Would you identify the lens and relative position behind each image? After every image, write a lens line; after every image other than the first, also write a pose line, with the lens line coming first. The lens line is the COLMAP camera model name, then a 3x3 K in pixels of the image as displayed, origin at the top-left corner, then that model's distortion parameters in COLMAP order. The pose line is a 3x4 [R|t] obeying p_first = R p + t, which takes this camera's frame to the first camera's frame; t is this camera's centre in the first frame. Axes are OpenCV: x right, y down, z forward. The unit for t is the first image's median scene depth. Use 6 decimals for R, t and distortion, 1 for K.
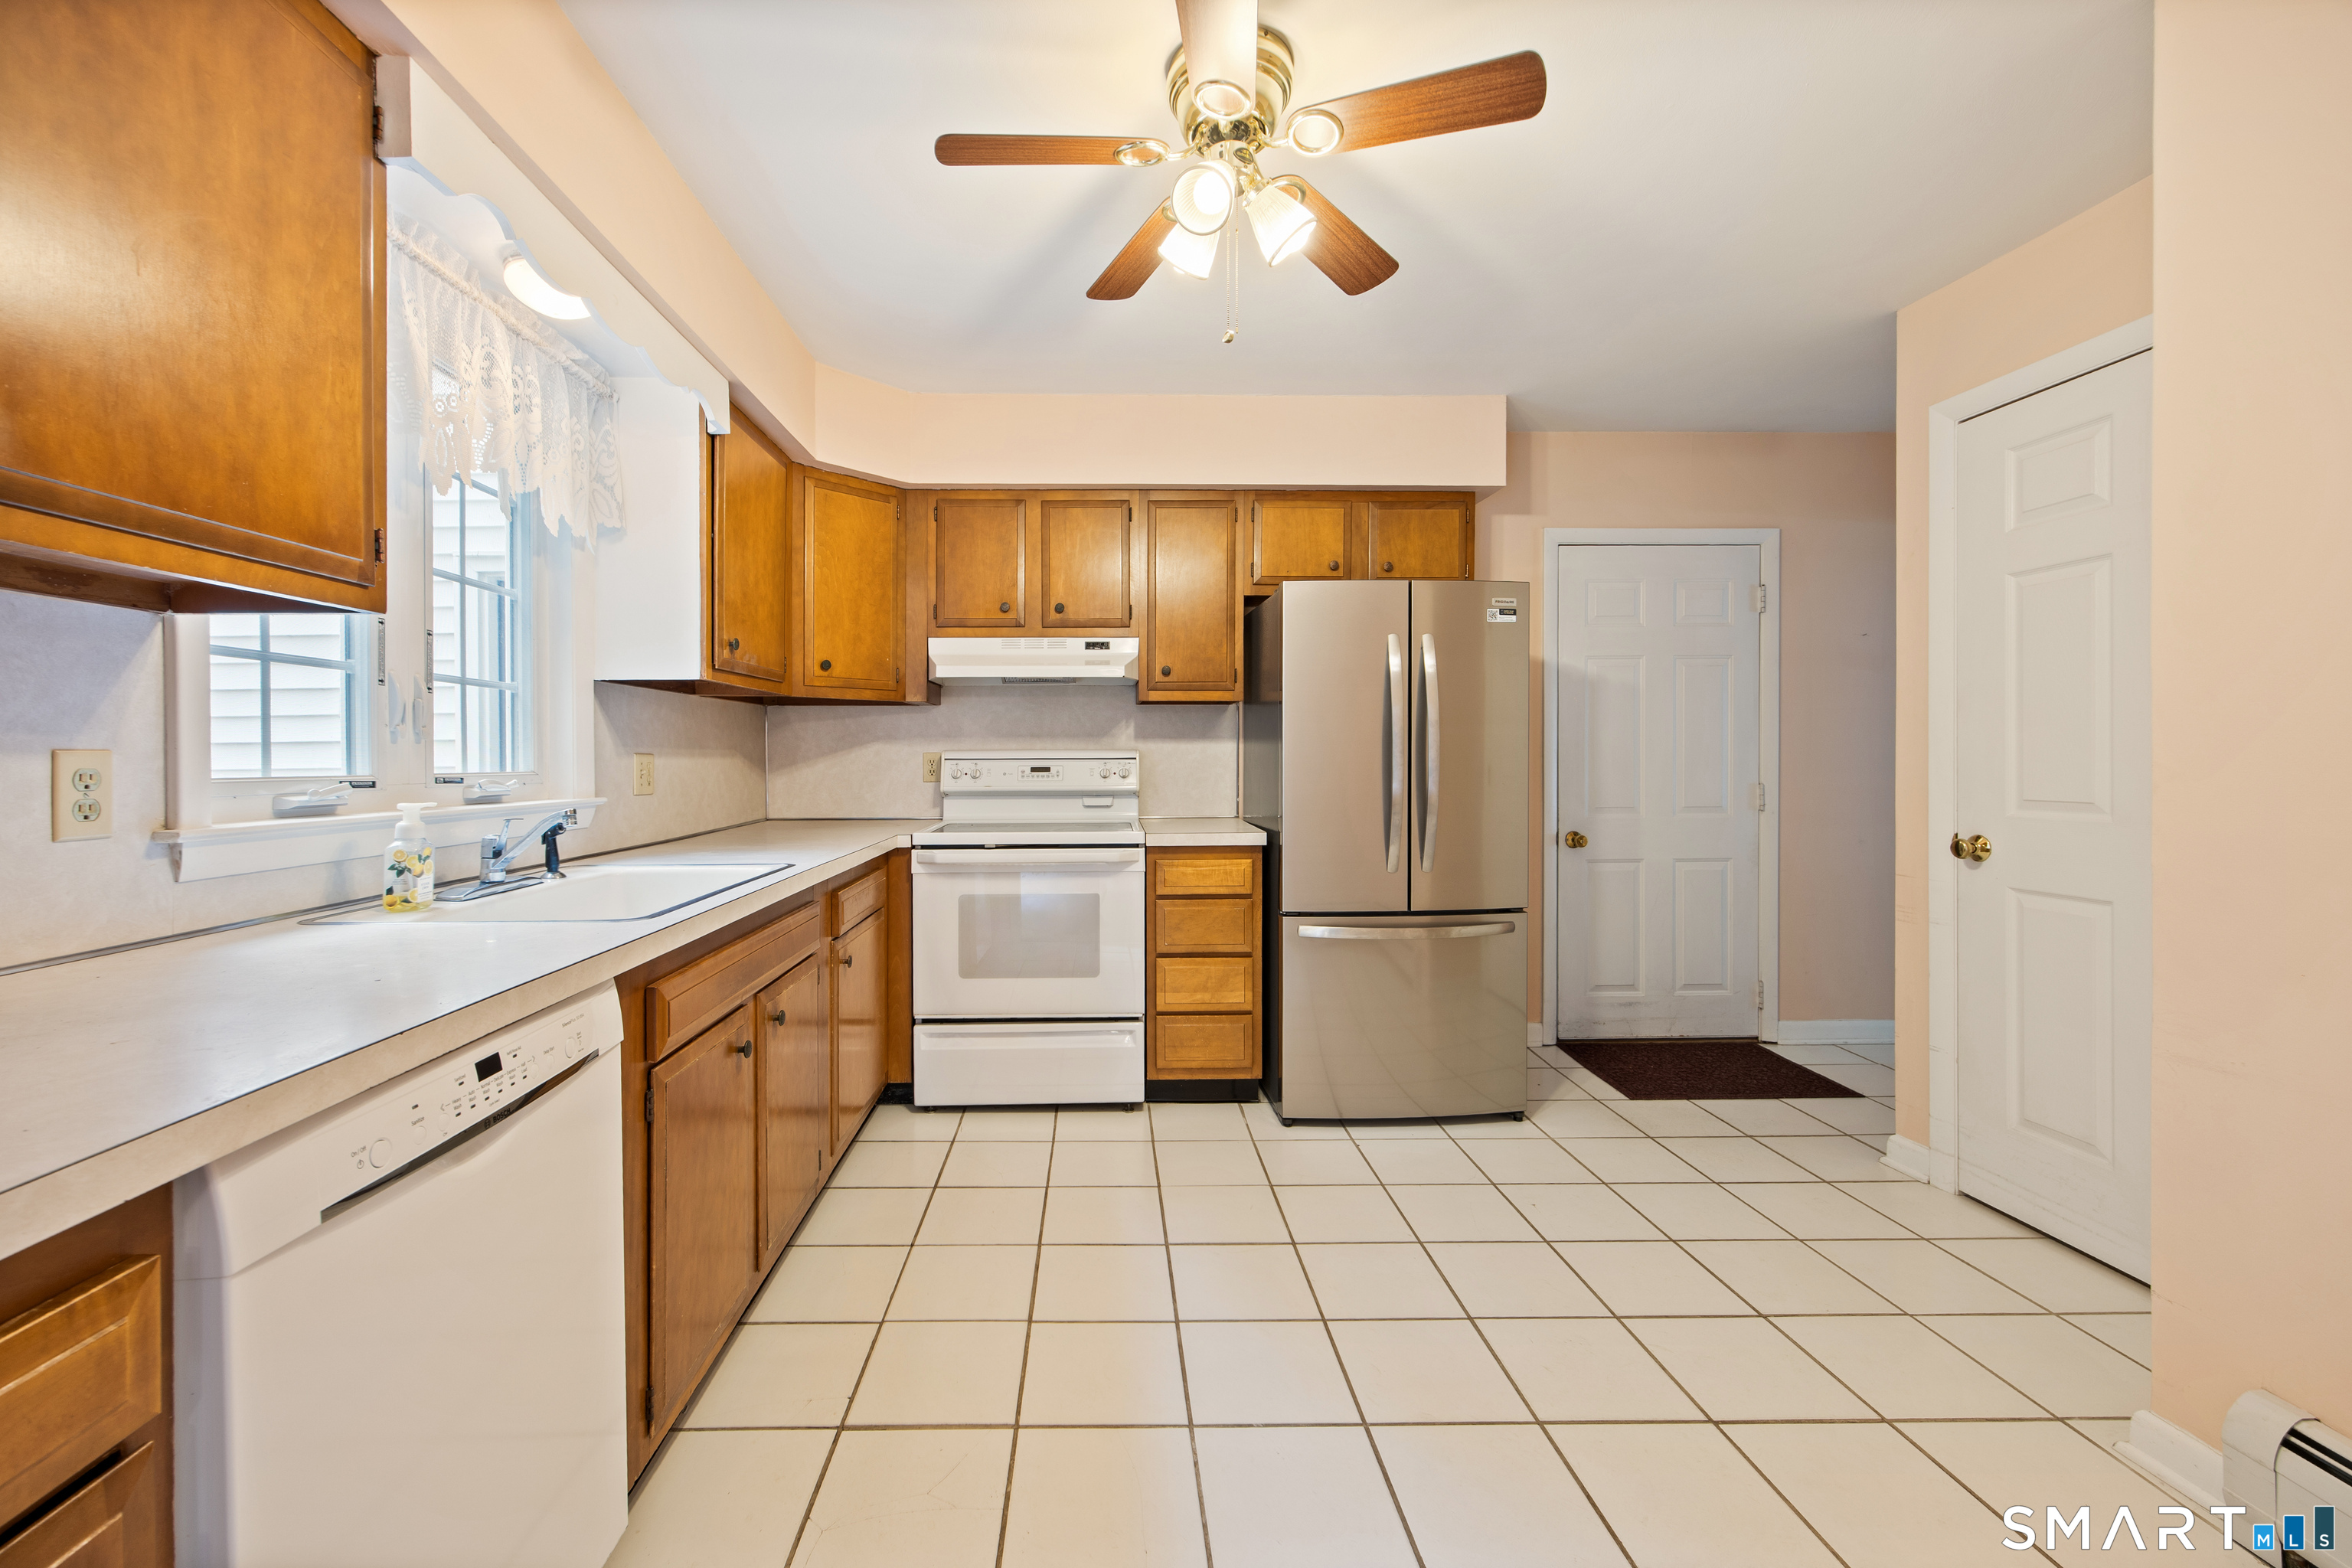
lens RADIAL K [[910.9, 0, 1156.2], [0, 910.9, 769.8], [0, 0, 1]] dist [-0.001527, 0.000070]
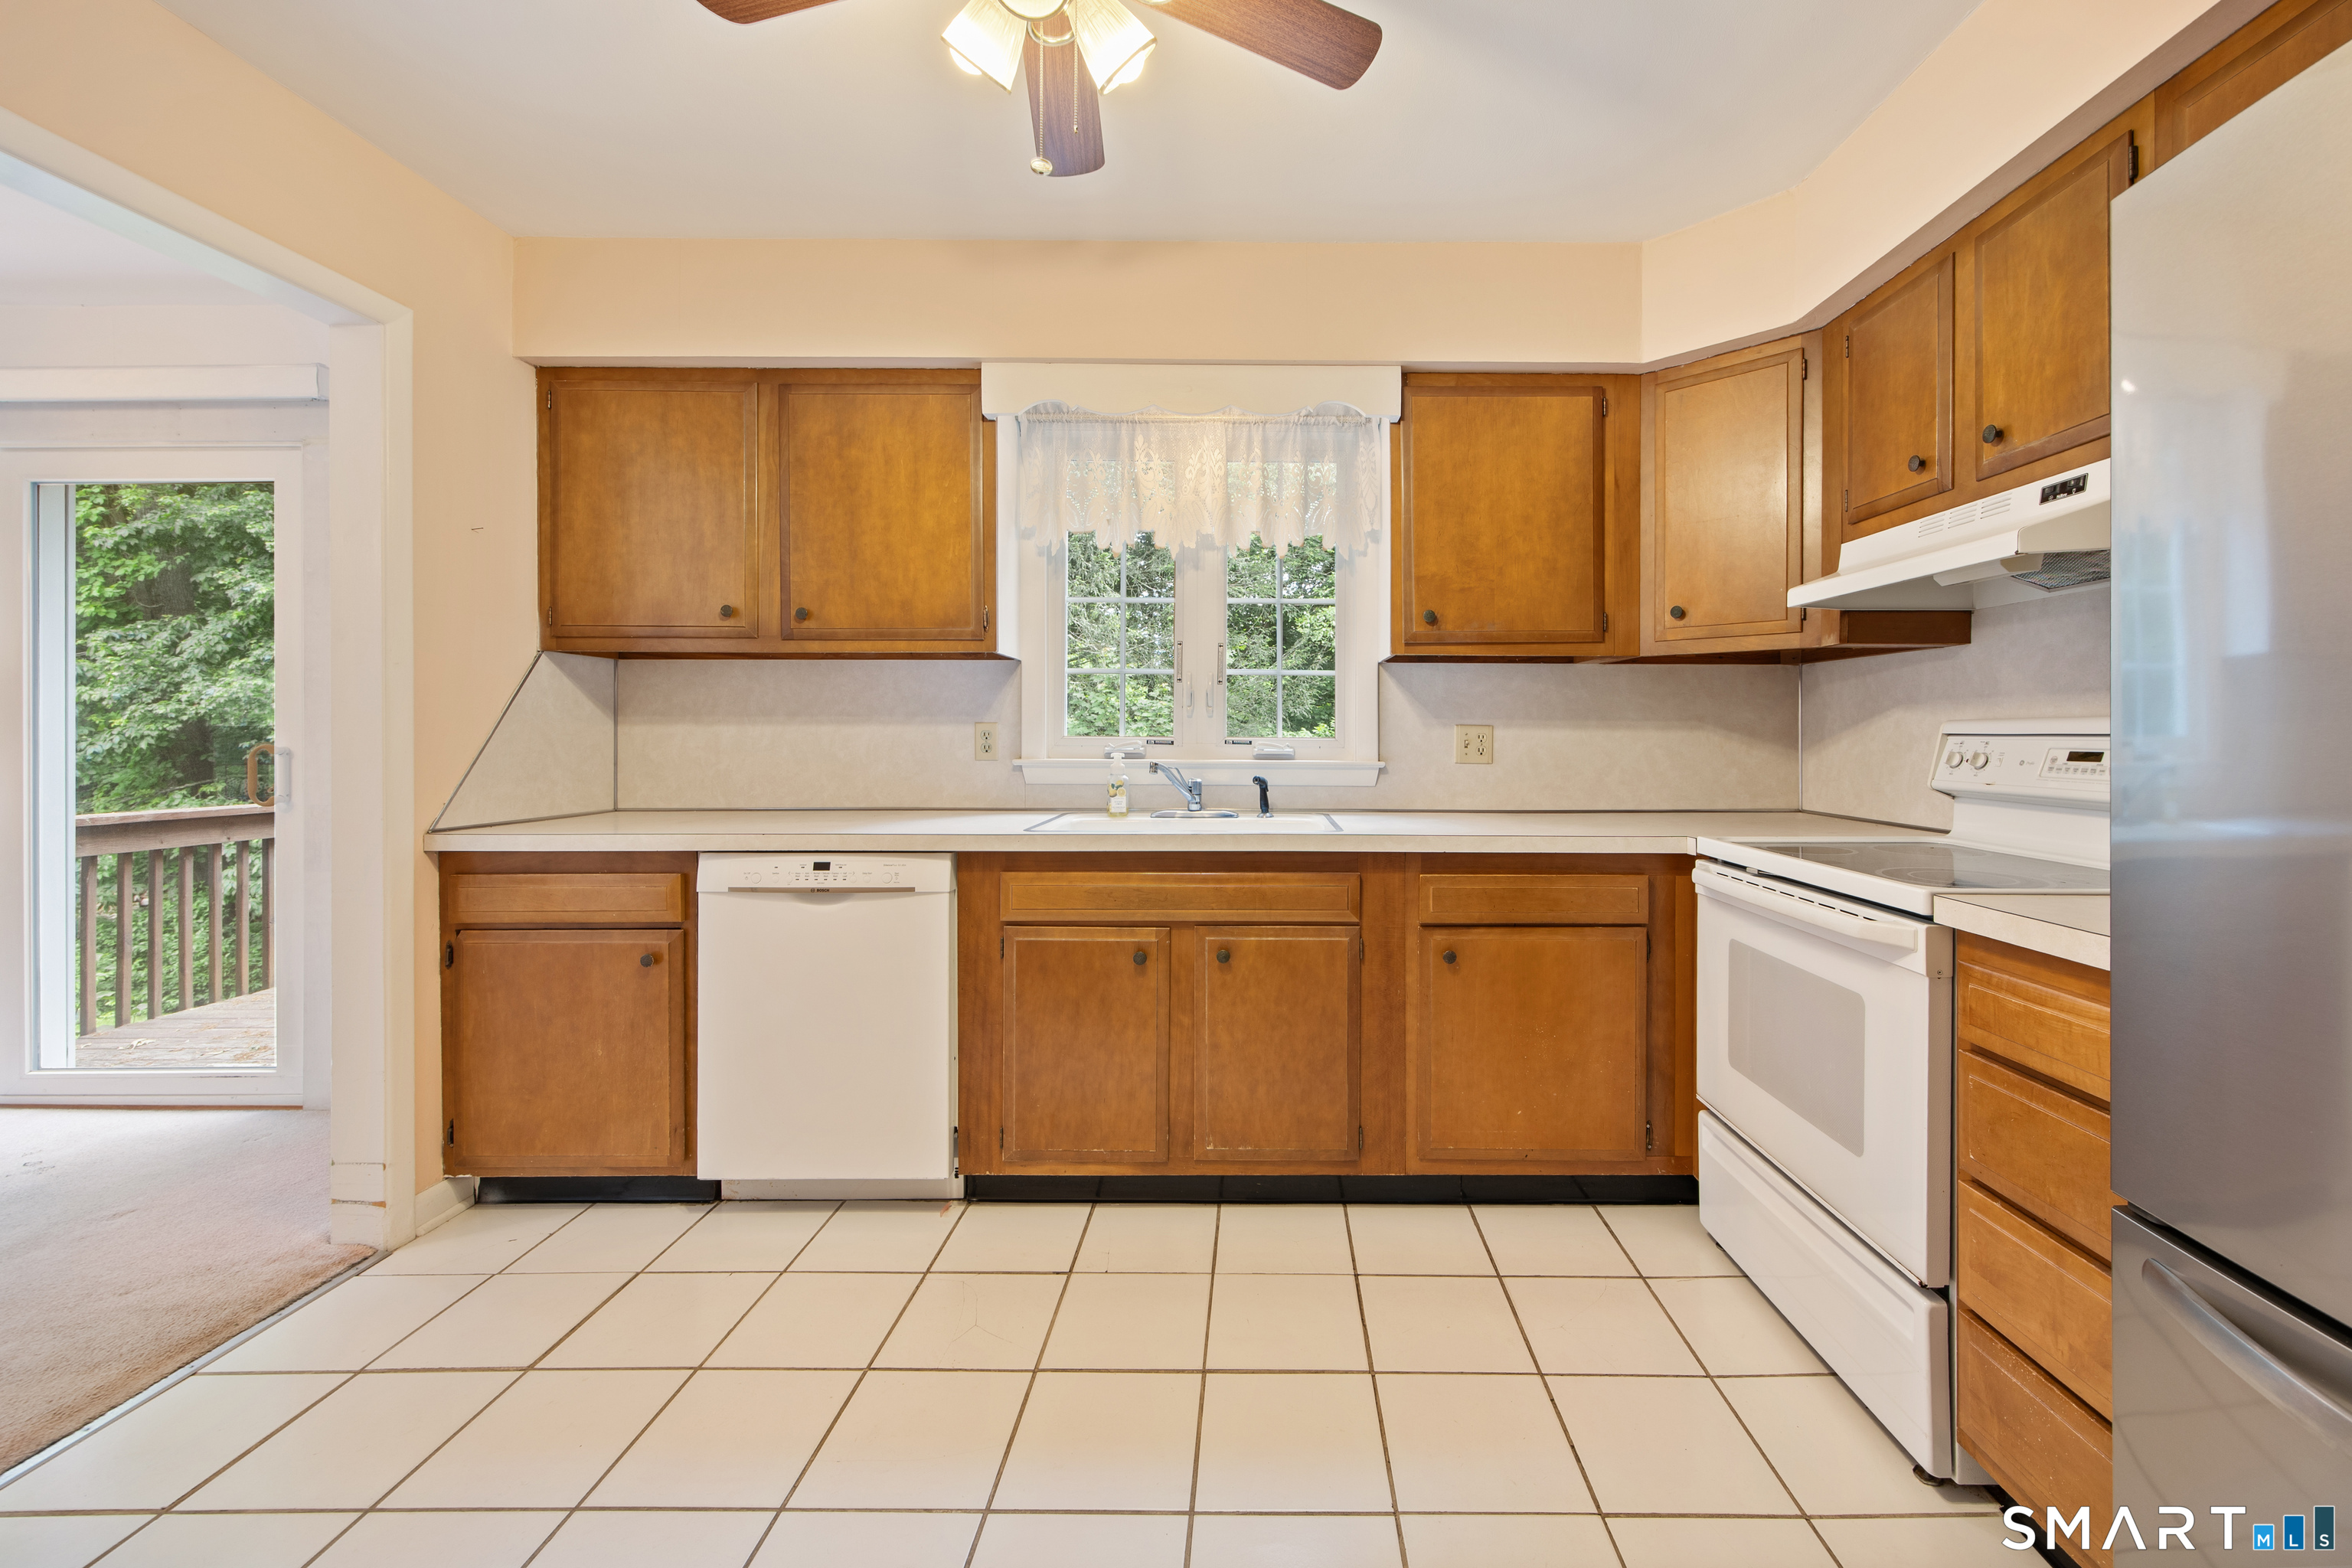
lens RADIAL K [[910.9, 0, 1217.3], [0, 910.9, 740.5], [0, 0, 1]] dist [-0.001527, 0.000070]
pose [[-0.035168, 0.013250, -0.999294, 0.427627], [-0.019241, 0.999718, 0.013933, -0.007440], [0.999196, 0.019718, -0.034903, 0.610012]]
